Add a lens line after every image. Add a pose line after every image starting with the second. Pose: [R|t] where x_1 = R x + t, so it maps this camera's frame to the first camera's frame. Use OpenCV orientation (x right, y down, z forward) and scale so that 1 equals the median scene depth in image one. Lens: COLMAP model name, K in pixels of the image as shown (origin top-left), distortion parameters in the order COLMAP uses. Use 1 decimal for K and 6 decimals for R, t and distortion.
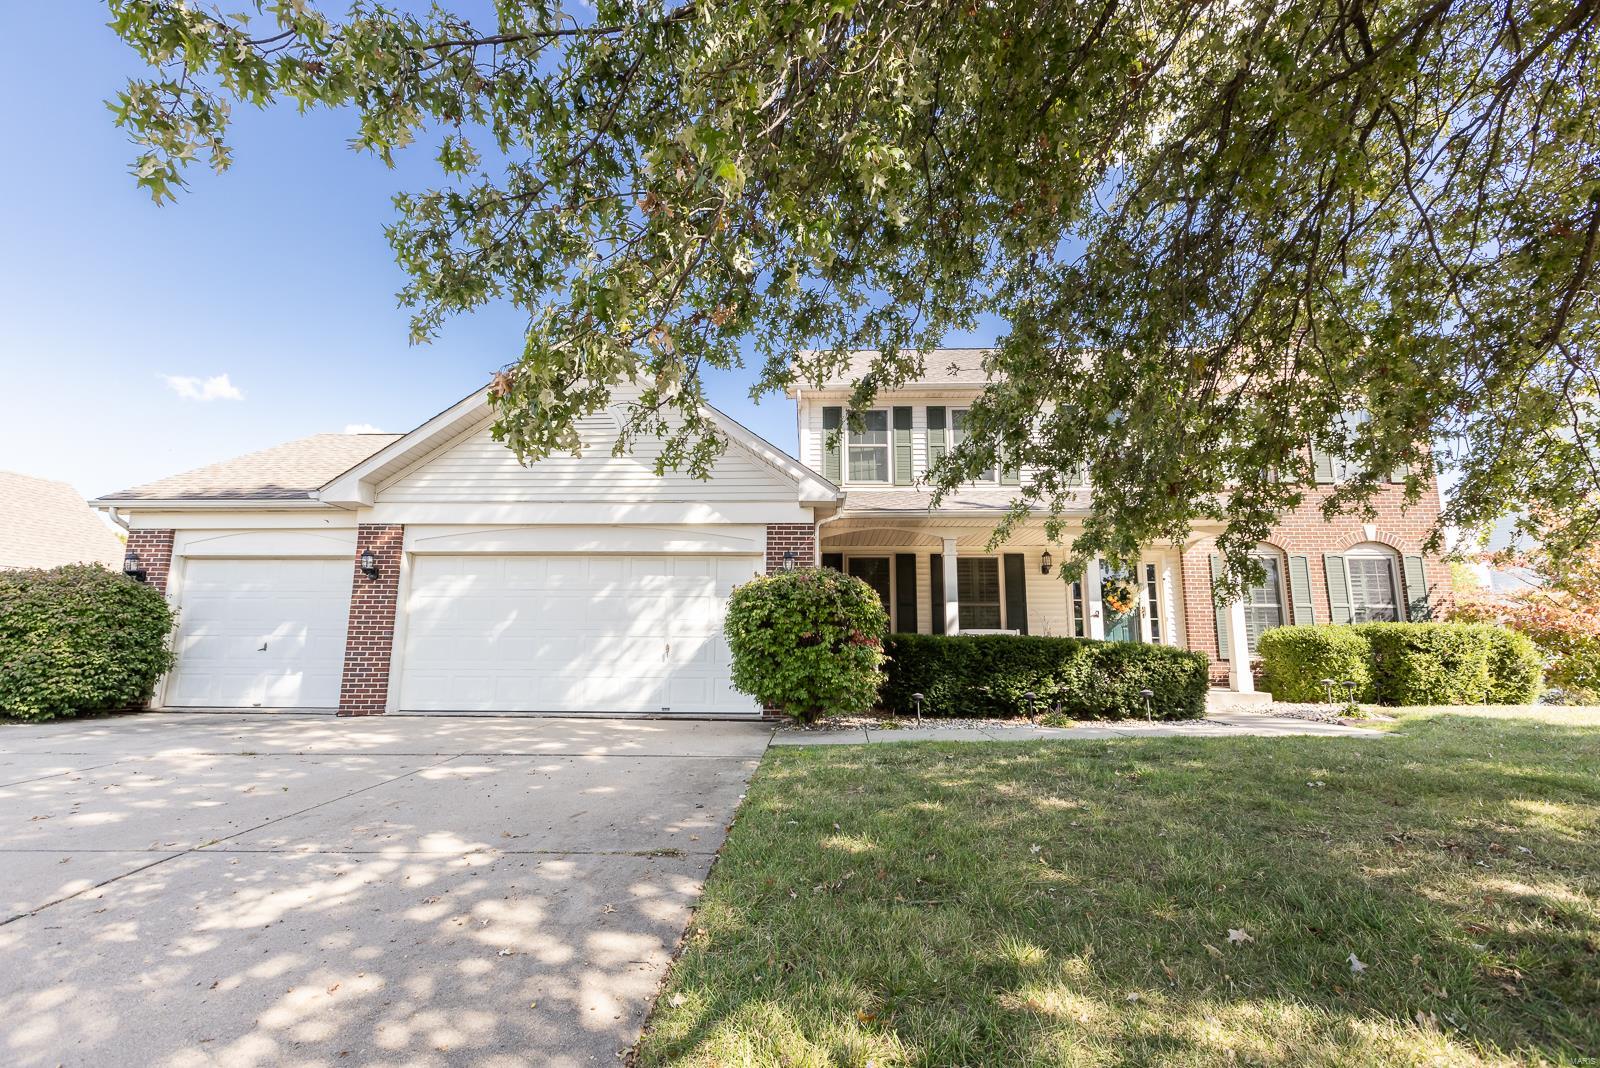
lens RADIAL K [[718.1, 0, 800.0], [0, 718.1, 534.0], [0, 0, 1]] dist [0.012847, -0.000147]
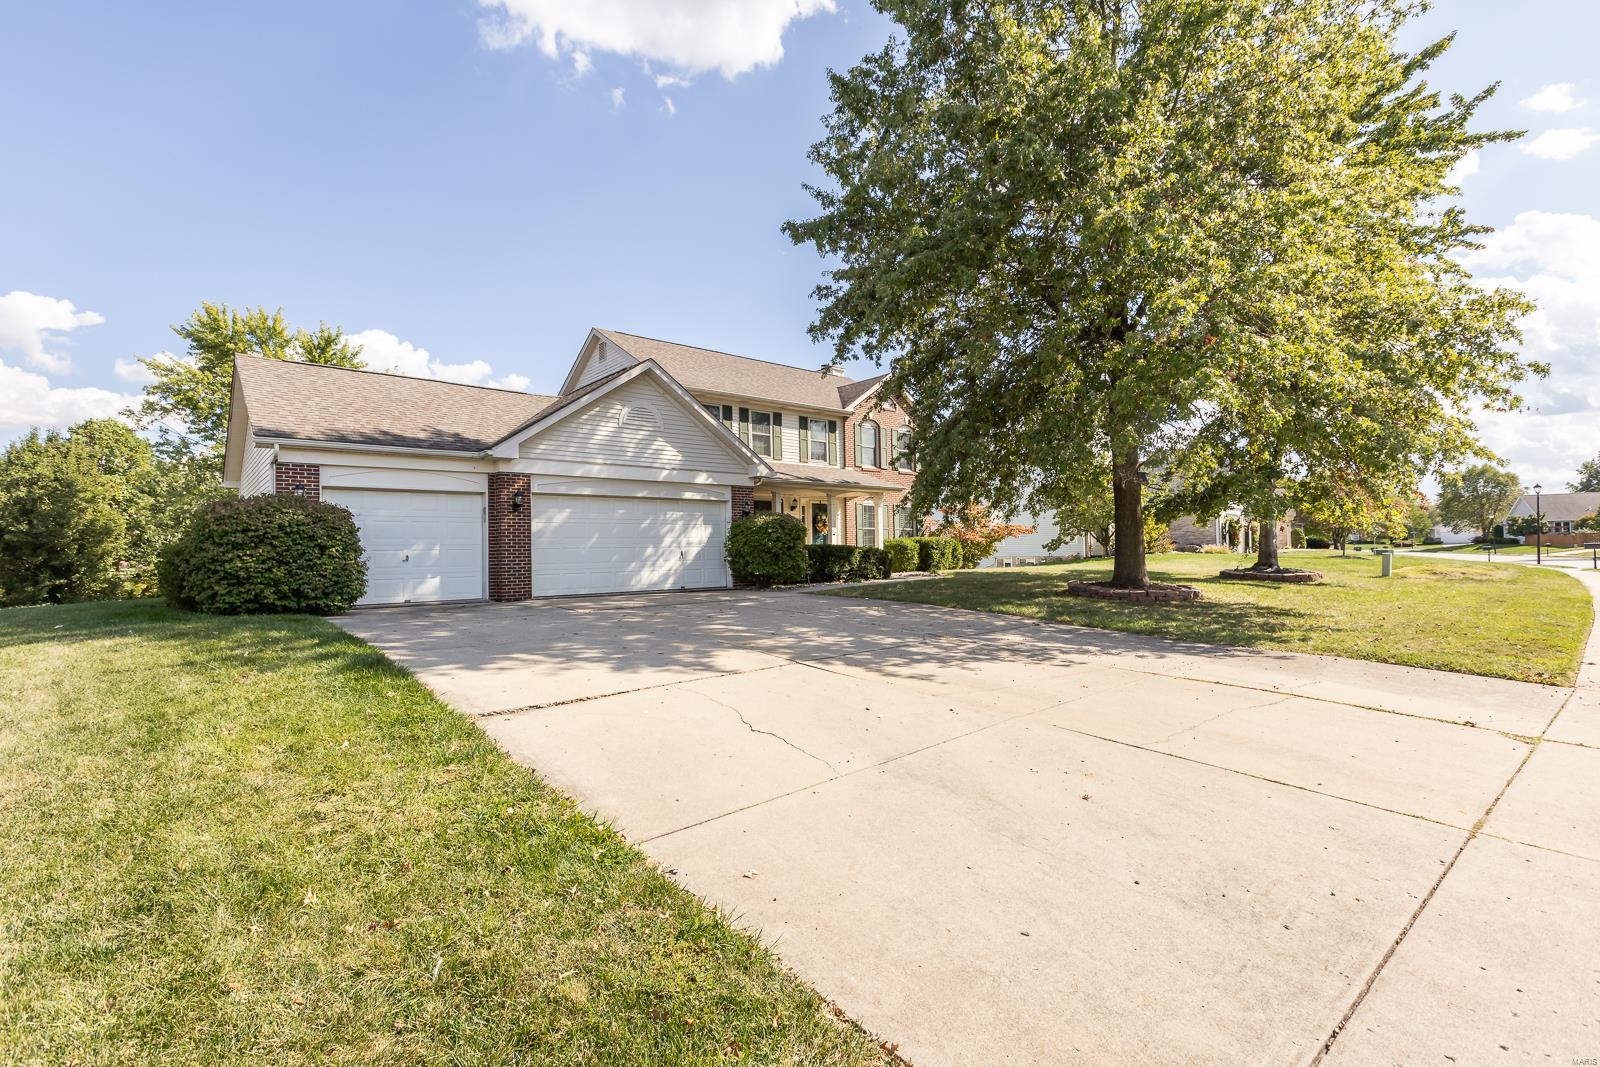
lens RADIAL K [[718.1, 0, 800.0], [0, 718.1, 533.5], [0, 0, 1]] dist [0.012847, -0.000147]
pose [[0.735915, -0.000132, 0.677073, -1.143811], [-0.089468, 0.991212, 0.097436, -0.085676], [-0.671136, -0.132282, 0.729437, -0.457826]]
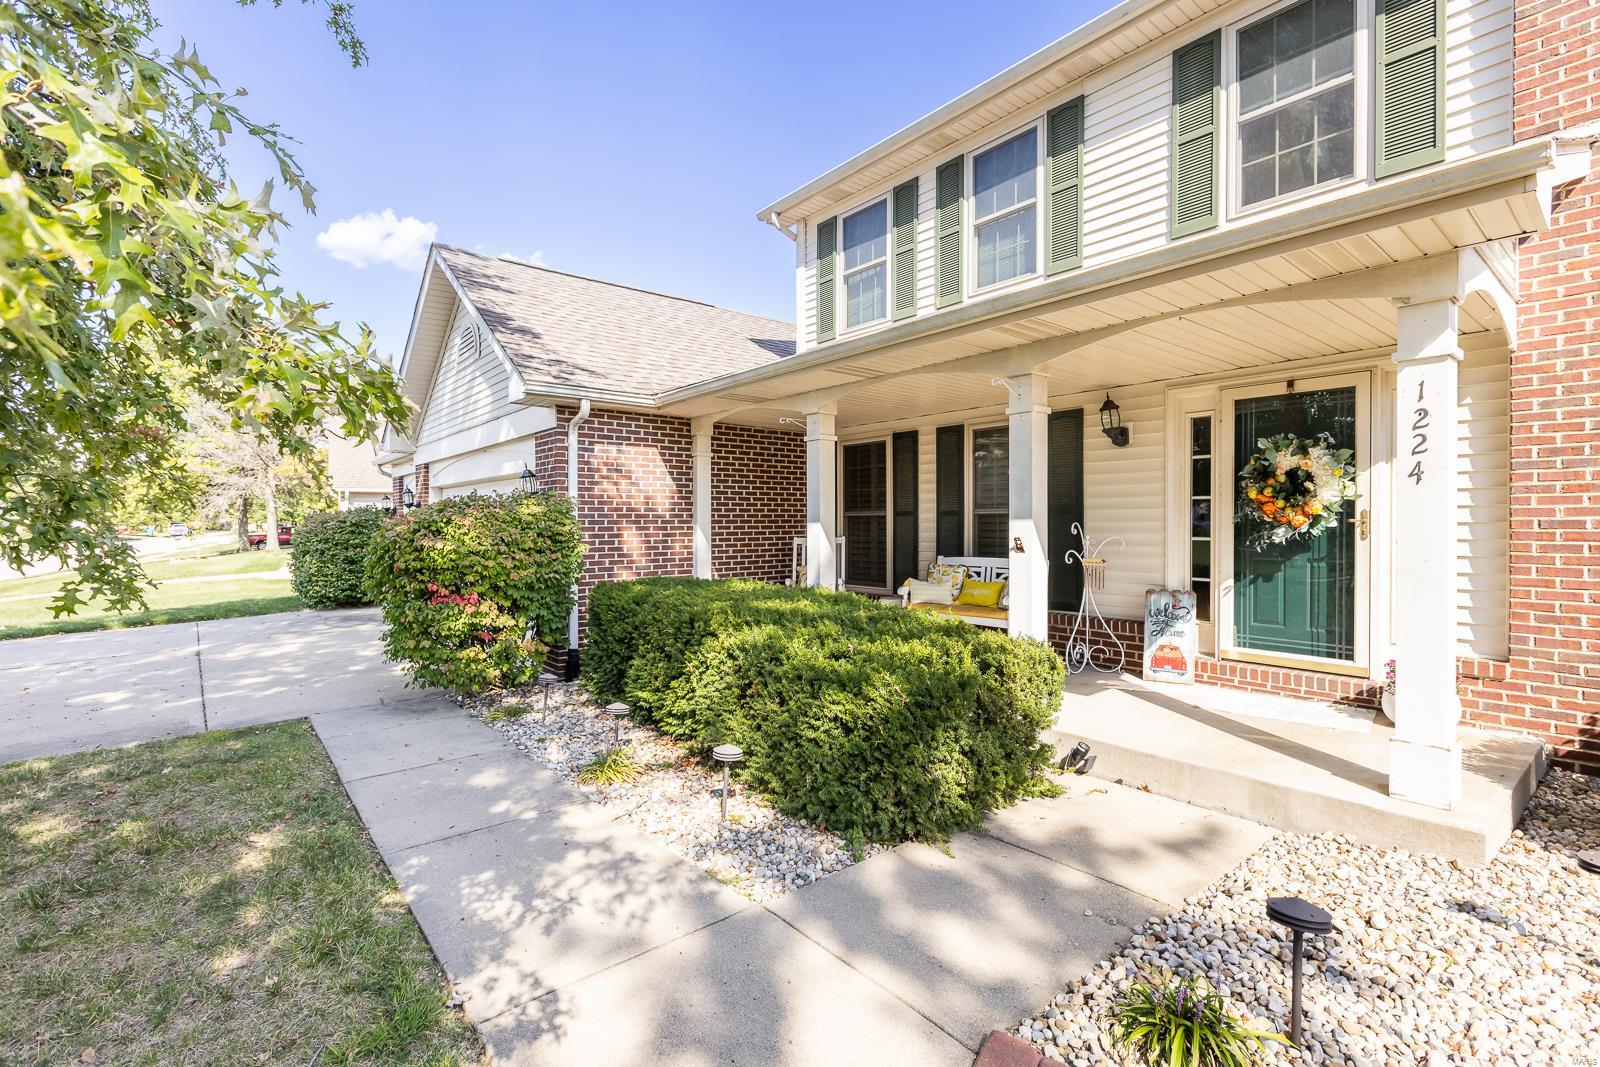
lens RADIAL K [[718.1, 0, 800.0], [0, 718.1, 533.5], [0, 0, 1]] dist [0.012847, -0.000147]
pose [[0.661908, -0.000012, -0.749585, 0.726868], [0.122065, 0.986654, 0.107771, 0.046574], [0.739580, -0.162832, 0.653076, 0.679722]]
